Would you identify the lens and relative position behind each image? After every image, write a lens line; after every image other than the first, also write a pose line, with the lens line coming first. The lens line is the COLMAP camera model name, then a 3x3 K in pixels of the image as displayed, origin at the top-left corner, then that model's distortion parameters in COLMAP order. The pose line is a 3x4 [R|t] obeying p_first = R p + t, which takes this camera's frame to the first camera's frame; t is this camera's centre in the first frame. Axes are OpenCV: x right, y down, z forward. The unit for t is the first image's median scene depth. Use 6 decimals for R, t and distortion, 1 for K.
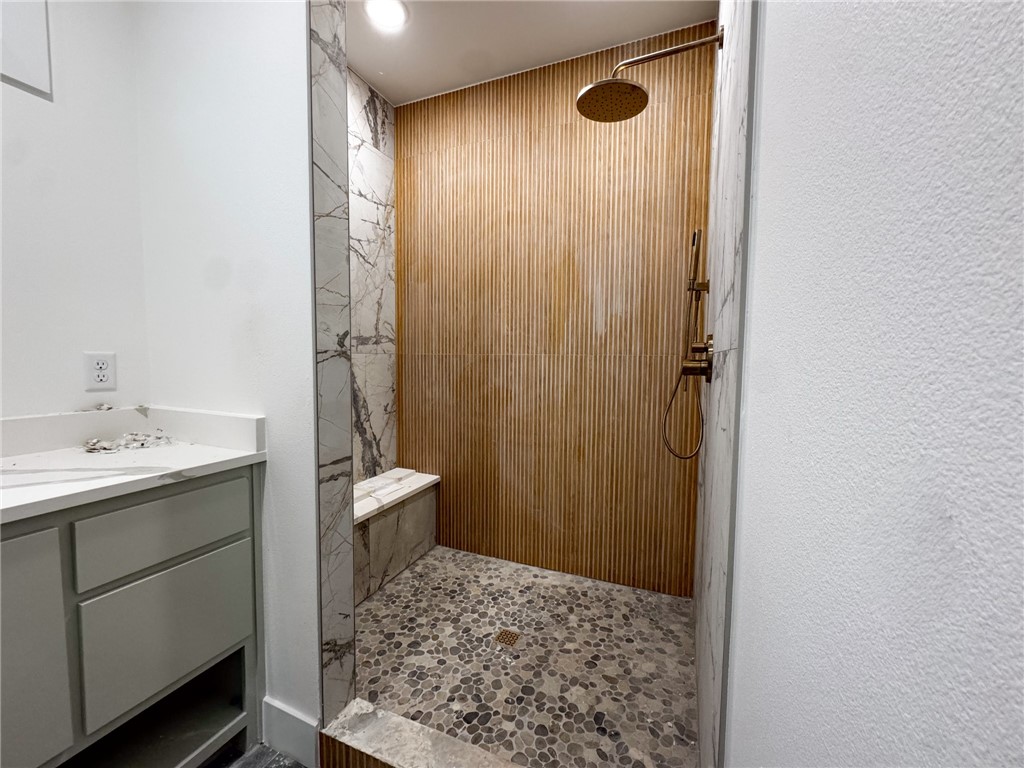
lens RADIAL K [[413.6, 0, 507.4], [0, 413.6, 384.5], [0, 0, 1]] dist [-0.002781, 0.000609]
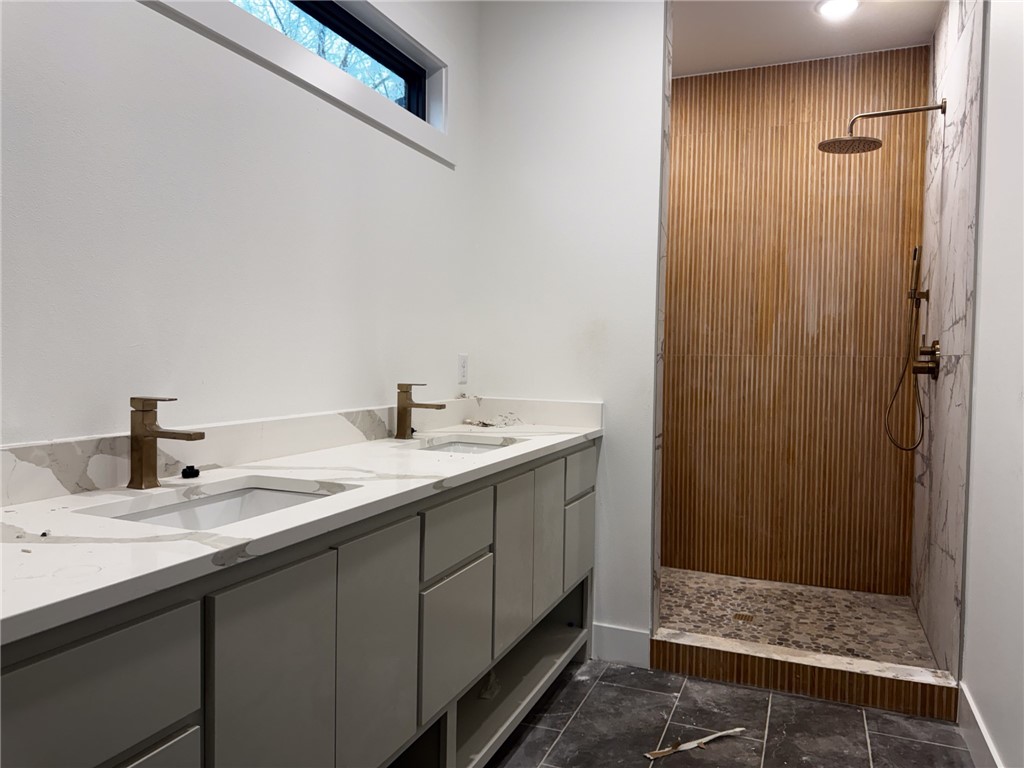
lens RADIAL K [[719.4, 0, 512.6], [0, 719.4, 384.9], [0, 0, 1]] dist [0.025456, -0.028124]
pose [[0.999993, 0.003390, -0.001820, -0.513236], [-0.003434, 0.999690, -0.024650, 0.045908], [0.001736, 0.024656, 0.999694, -0.771892]]
